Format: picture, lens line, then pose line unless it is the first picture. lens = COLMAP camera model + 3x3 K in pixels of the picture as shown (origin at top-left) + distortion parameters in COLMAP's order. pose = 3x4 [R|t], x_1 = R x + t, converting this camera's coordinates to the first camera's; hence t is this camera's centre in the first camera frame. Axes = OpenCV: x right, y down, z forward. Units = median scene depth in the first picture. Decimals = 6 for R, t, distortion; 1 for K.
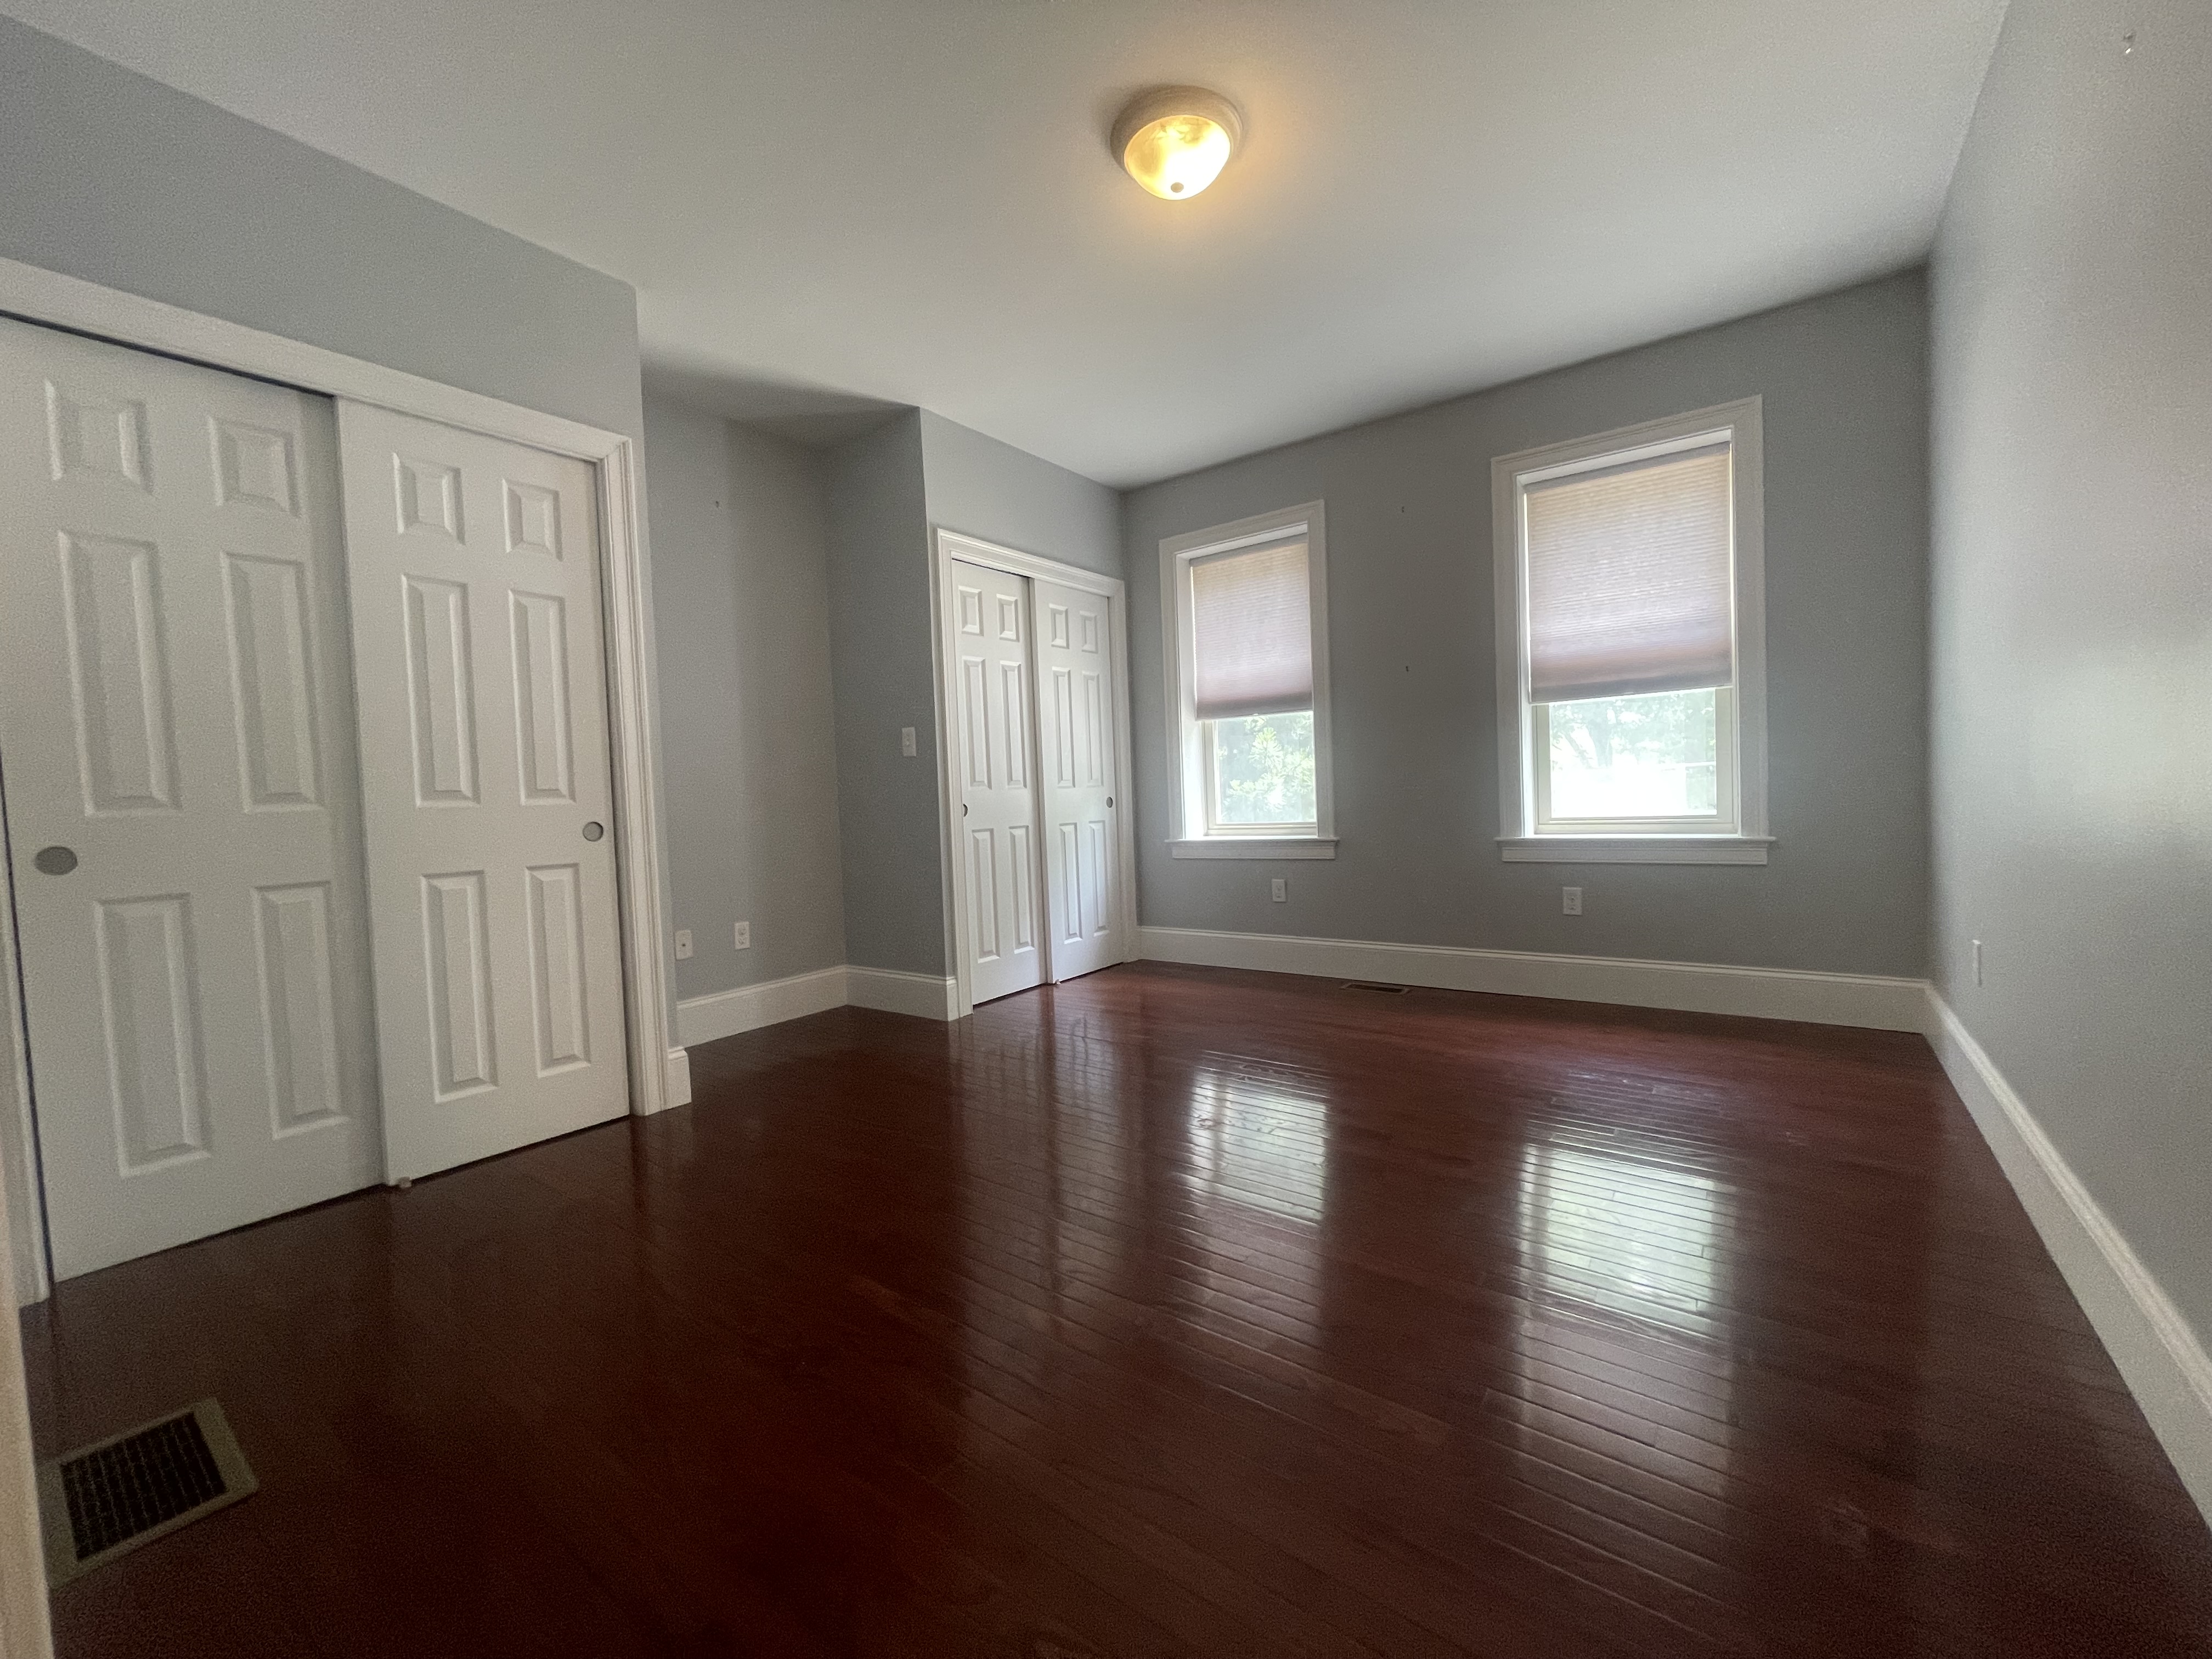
lens RADIAL K [[891.6, 0, 1112.7], [0, 891.6, 828.7], [0, 0, 1]] dist [-0.003624, 0.000680]
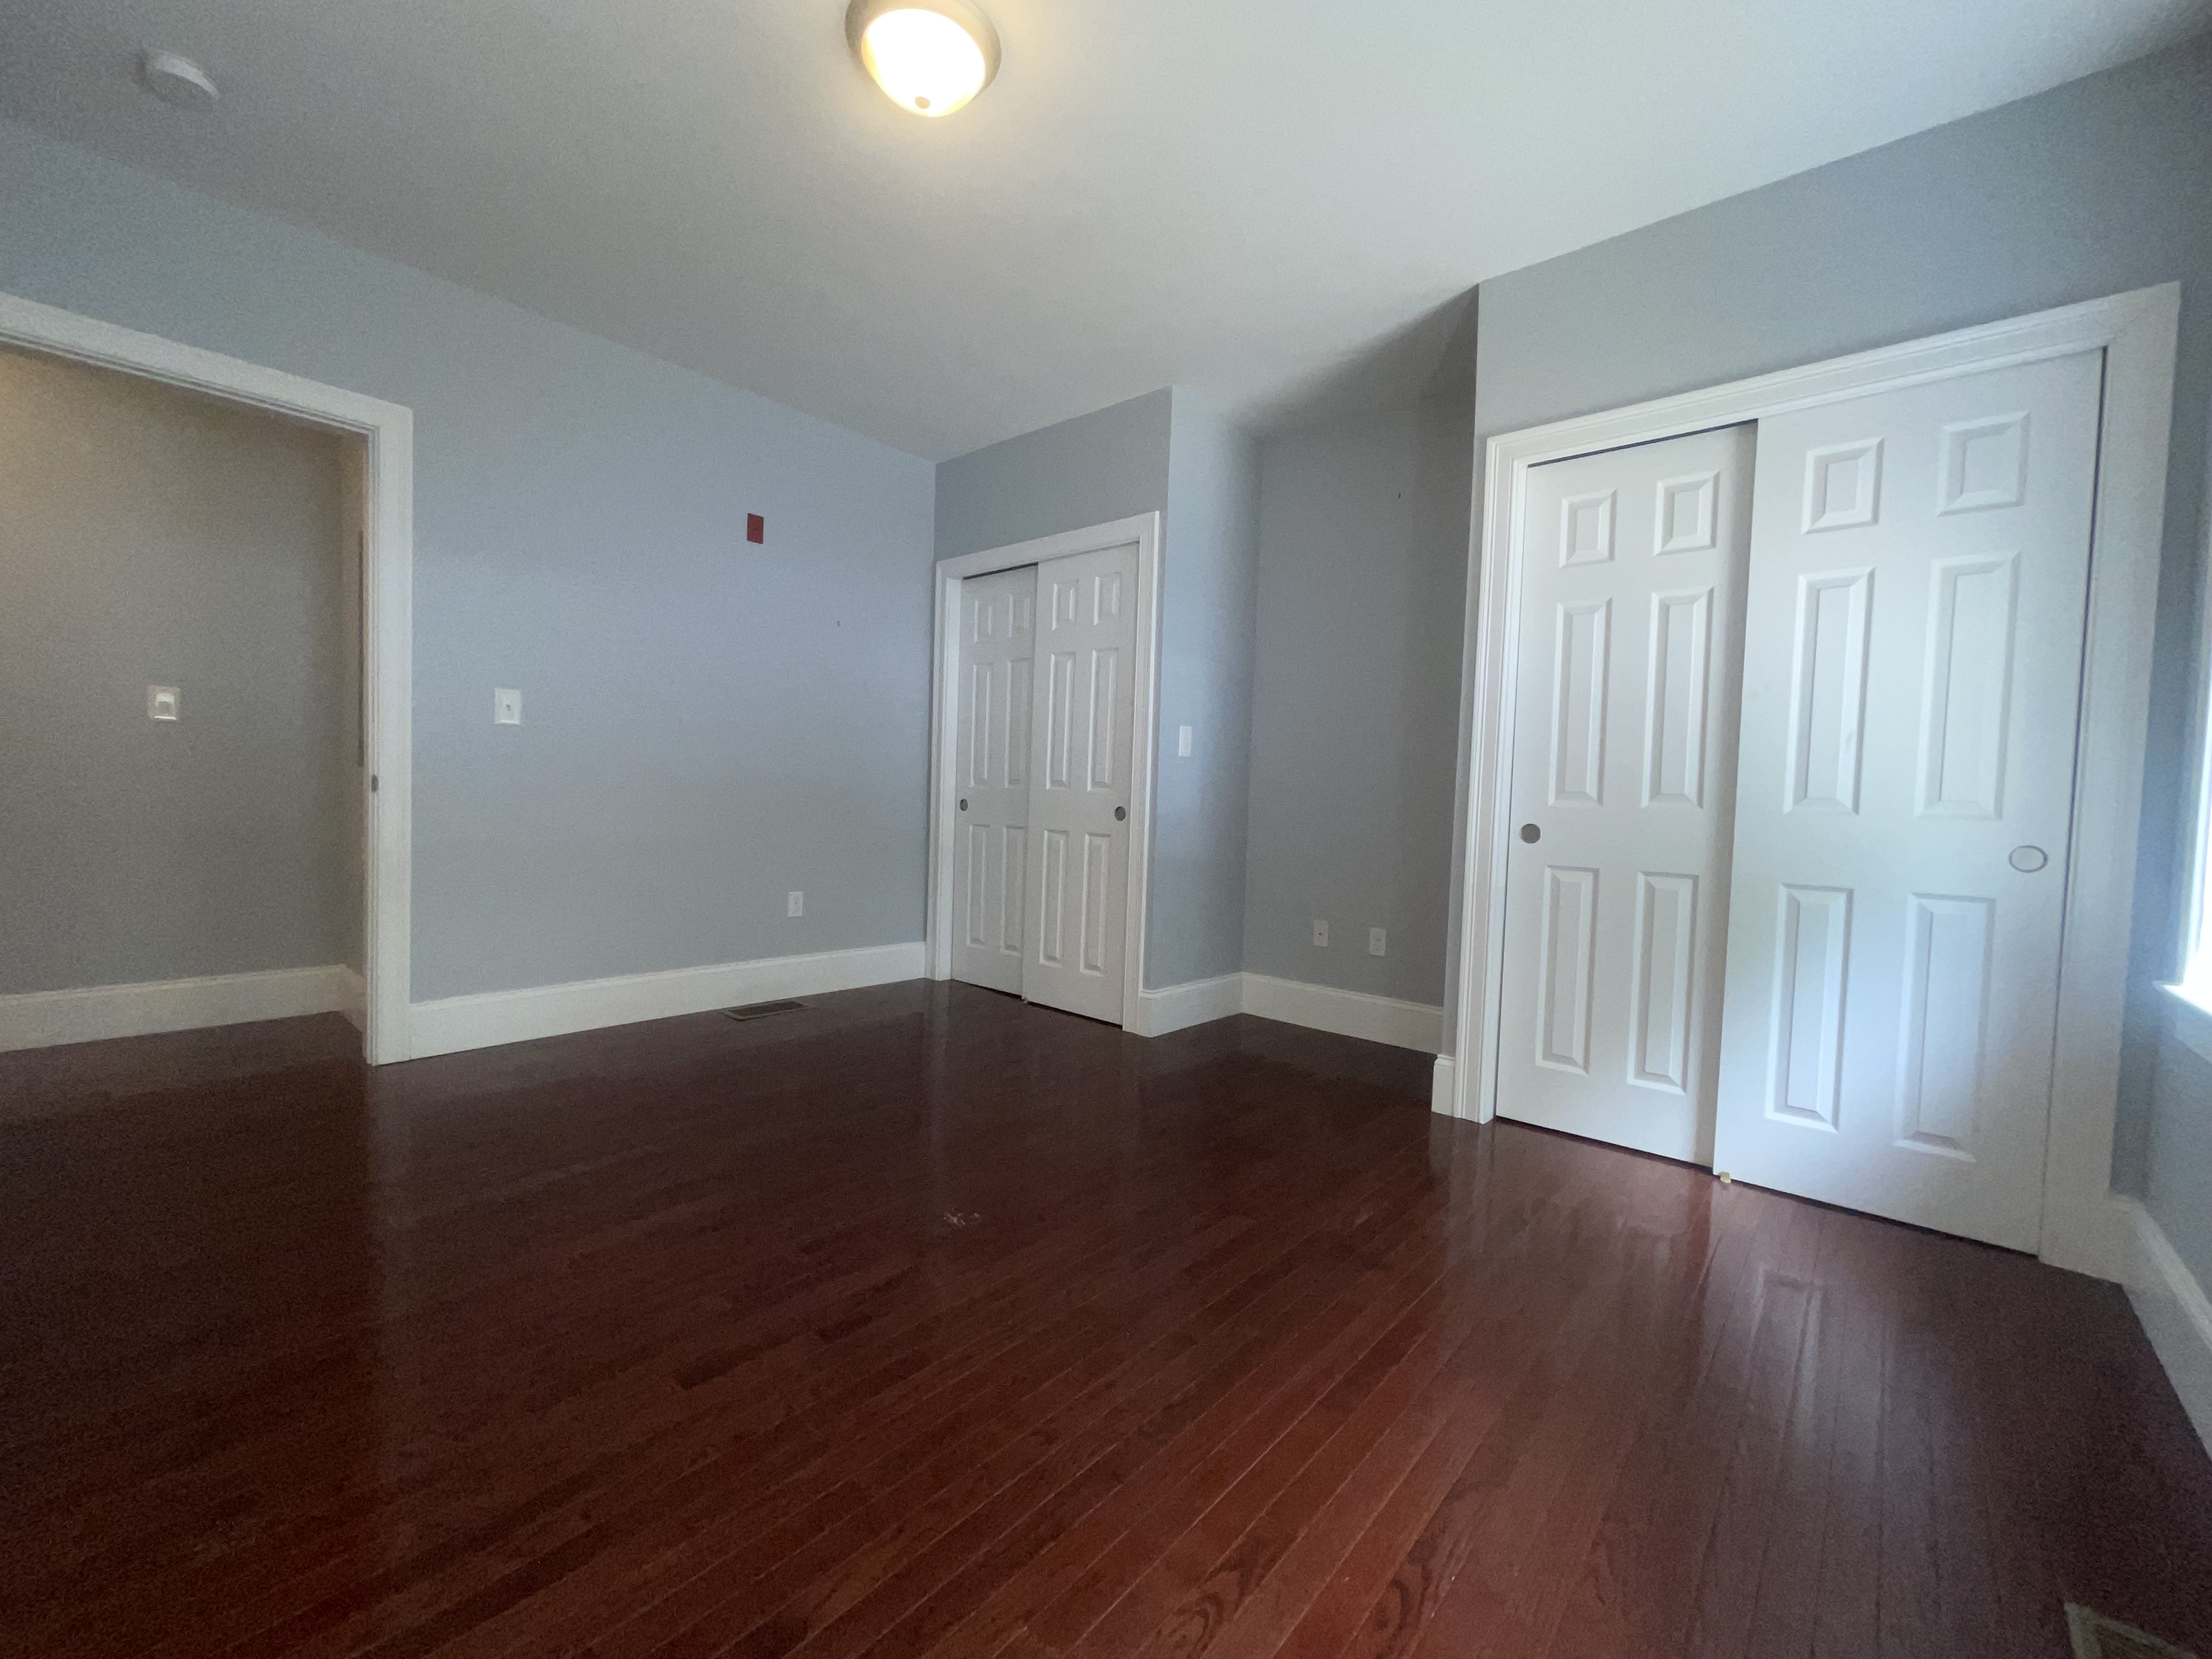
lens RADIAL K [[891.6, 0, 1112.7], [0, 891.6, 828.7], [0, 0, 1]] dist [-0.003624, 0.000680]
pose [[-0.080316, 0.068093, -0.994441, 0.466605], [-0.076376, 0.994310, 0.074253, -0.044059], [0.993839, 0.081915, -0.074659, 0.643396]]
